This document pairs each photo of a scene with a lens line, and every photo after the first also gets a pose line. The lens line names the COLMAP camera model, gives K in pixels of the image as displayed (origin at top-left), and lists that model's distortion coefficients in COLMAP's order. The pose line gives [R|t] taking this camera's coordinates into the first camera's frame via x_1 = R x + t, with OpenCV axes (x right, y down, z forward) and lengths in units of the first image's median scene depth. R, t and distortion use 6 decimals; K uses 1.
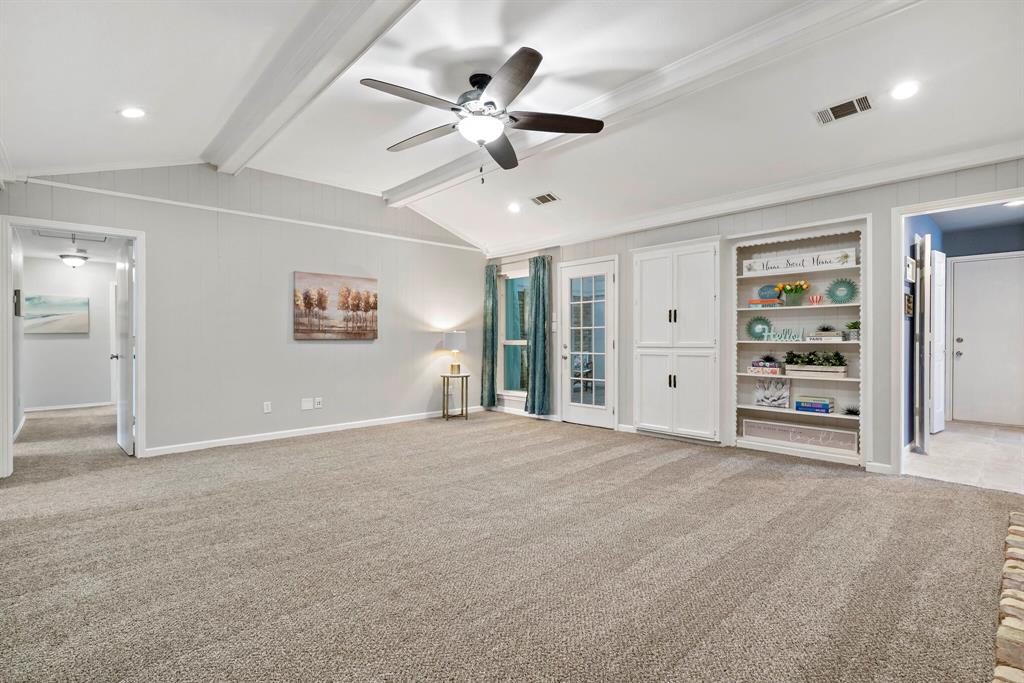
lens RADIAL K [[483.6, 0, 512.0], [0, 483.6, 341.5], [0, 0, 1]] dist [-0.001229, 0.000055]
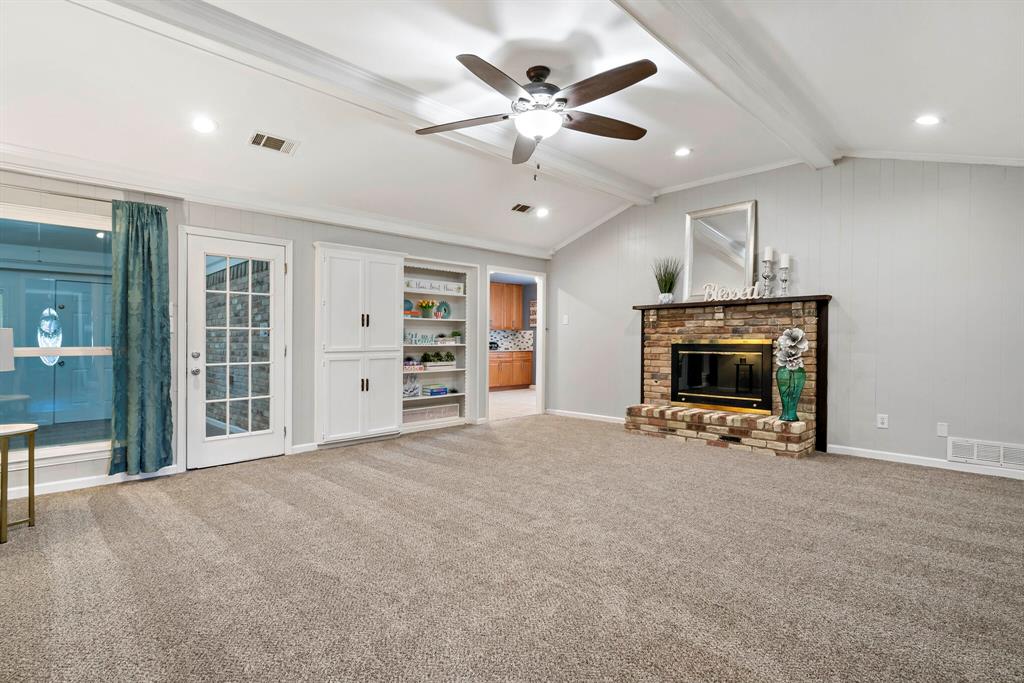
lens RADIAL K [[478.9, 0, 512.0], [0, 478.9, 341.5], [0, 0, 1]] dist [-0.002078, 0.000302]
pose [[-0.012323, 0.006624, 0.999902, -0.711571], [0.013628, 0.999886, -0.006456, 0.002715], [-0.999831, 0.013547, -0.012412, 0.747812]]
